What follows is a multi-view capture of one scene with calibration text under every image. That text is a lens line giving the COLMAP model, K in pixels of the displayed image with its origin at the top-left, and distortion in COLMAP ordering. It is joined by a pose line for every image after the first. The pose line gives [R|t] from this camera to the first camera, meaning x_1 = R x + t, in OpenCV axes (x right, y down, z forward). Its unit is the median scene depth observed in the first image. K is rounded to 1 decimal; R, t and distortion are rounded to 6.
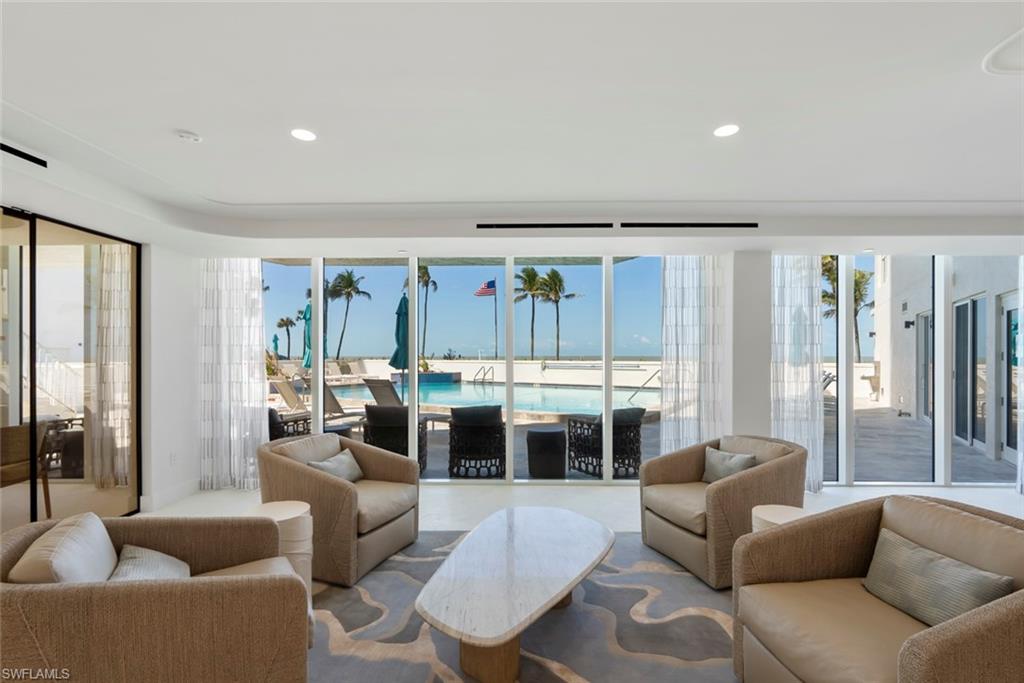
lens RADIAL K [[464.7, 0, 509.1], [0, 464.7, 354.7], [0, 0, 1]] dist [-0.002499, -0.000230]
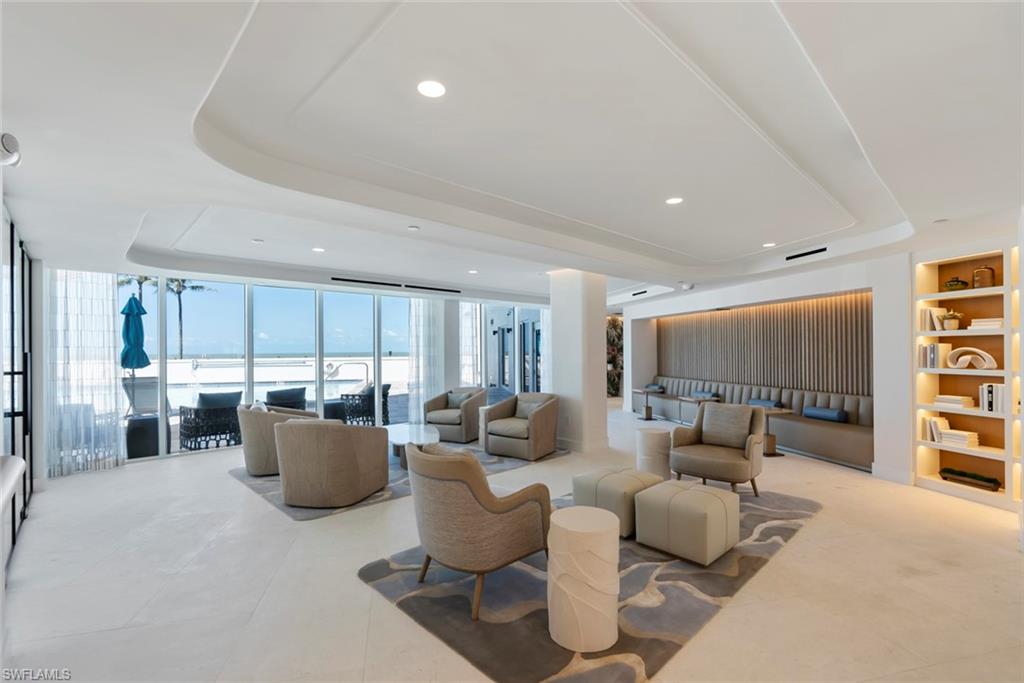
lens RADIAL K [[473.6, 0, 512.0], [0, 473.6, 341.5], [0, 0, 1]] dist [-0.002650, -0.000169]
pose [[0.707417, 0.006059, 0.706771, -0.159807], [0.008806, 0.999810, -0.017386, -0.001152], [-0.706742, 0.018523, 0.707229, -0.136541]]
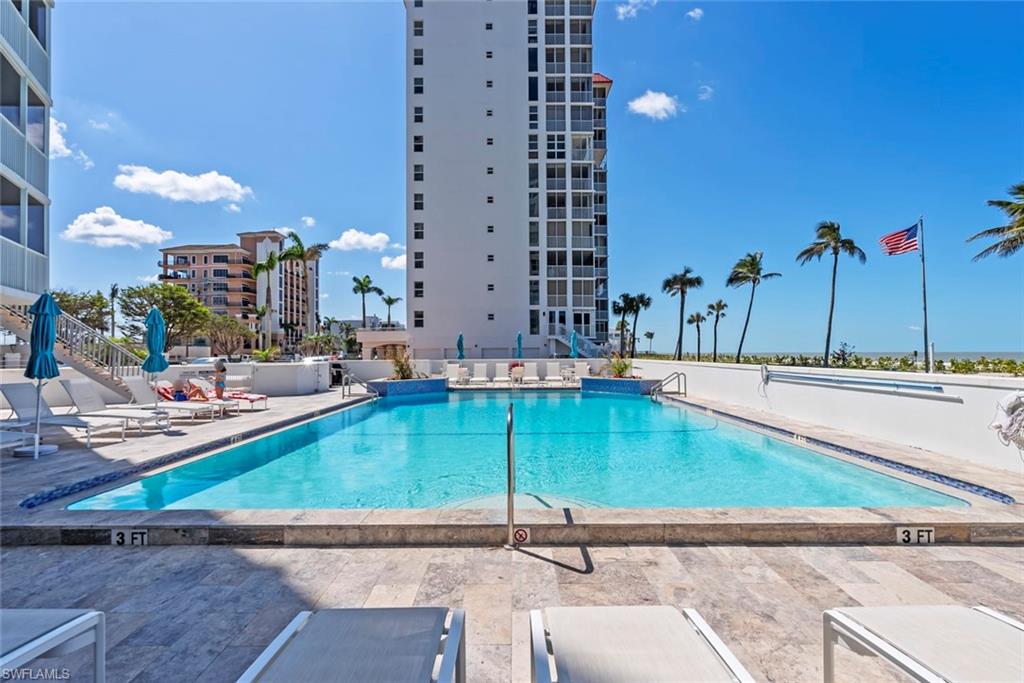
lens RADIAL K [[456.9, 0, 512.0], [0, 456.9, 341.5], [0, 0, 1]] dist [-0.000781, -0.000209]
pose [[0.509690, -0.021518, -0.860089, 0.394399], [0.003540, 0.999731, -0.022914, -0.002803], [0.860351, 0.008634, 0.509629, 0.541257]]
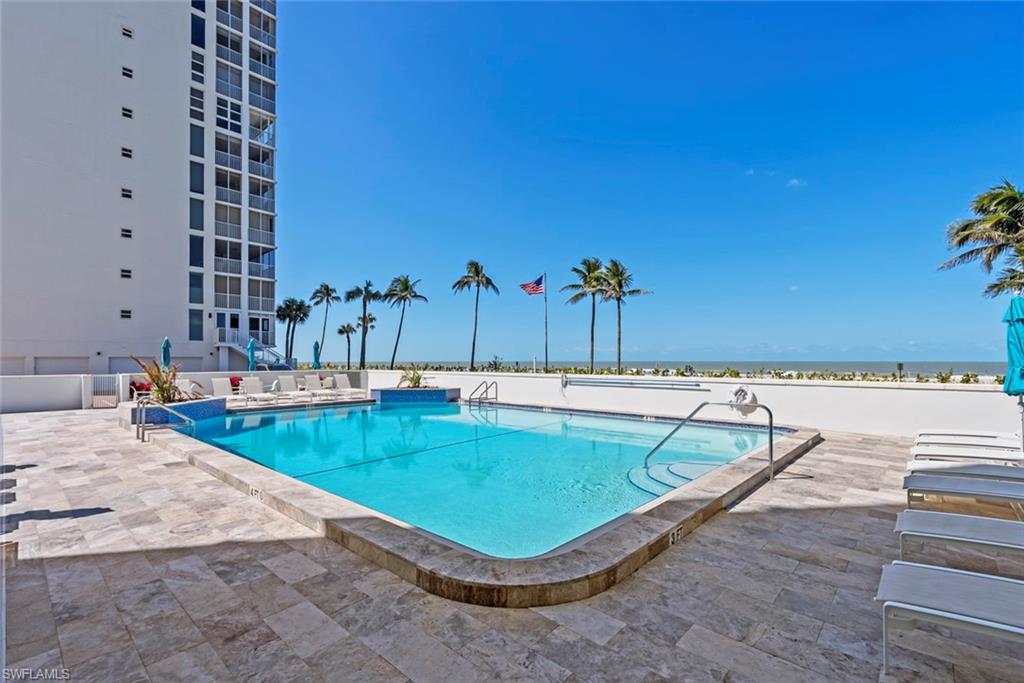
lens RADIAL K [[464.7, 0, 509.1], [0, 464.7, 354.7], [0, 0, 1]] dist [-0.002499, -0.000230]
pose [[0.980586, -0.002389, -0.196073, 0.142046], [-0.000080, 0.999921, -0.012581, -0.008645], [0.196087, 0.012353, 0.980509, 0.296260]]
